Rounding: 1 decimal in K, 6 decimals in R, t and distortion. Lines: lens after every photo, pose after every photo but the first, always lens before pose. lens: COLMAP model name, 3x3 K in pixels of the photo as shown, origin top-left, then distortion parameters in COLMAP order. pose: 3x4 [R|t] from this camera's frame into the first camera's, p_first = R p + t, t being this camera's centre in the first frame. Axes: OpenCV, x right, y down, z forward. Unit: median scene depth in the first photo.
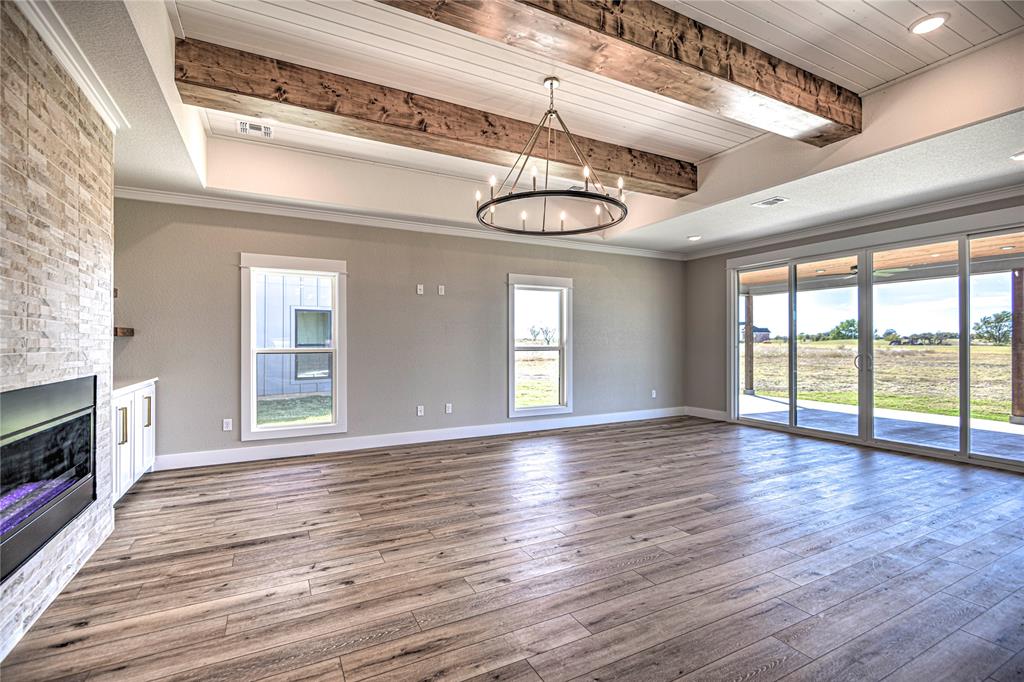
lens RADIAL K [[468.0, 0, 515.9], [0, 468.0, 341.6], [0, 0, 1]] dist [0.006896, -0.002059]
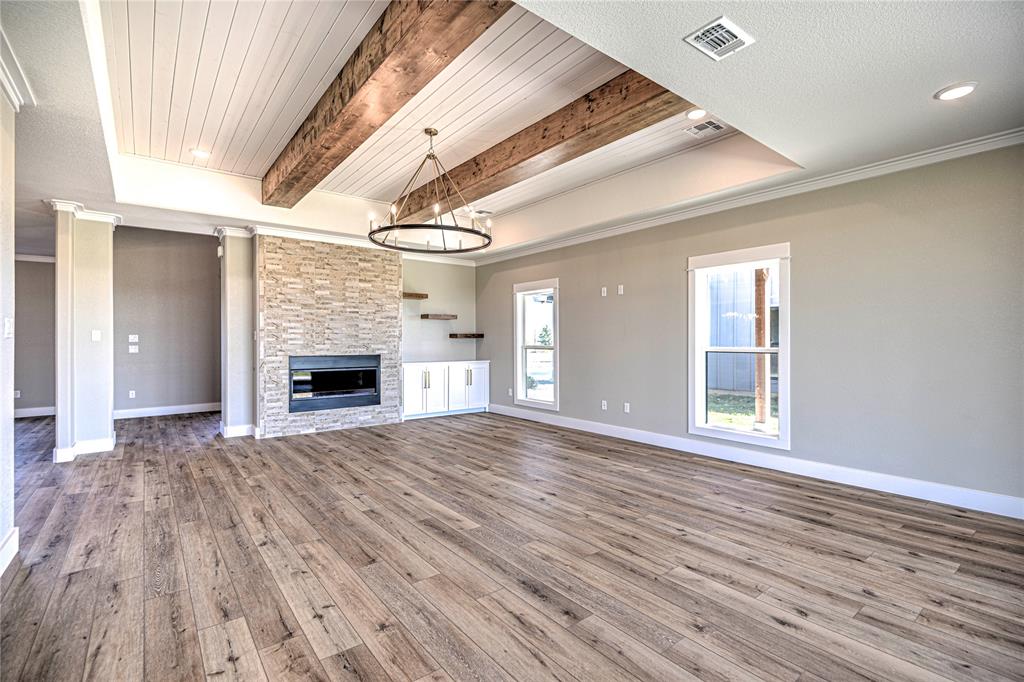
lens RADIAL K [[468.0, 0, 514.8], [0, 468.0, 341.9], [0, 0, 1]] dist [0.006896, -0.002059]
pose [[0.181853, 0.002622, -0.983322, 1.190746], [0.004168, 0.999985, 0.003437, -0.001755], [0.983317, -0.004723, 0.181839, 0.884770]]
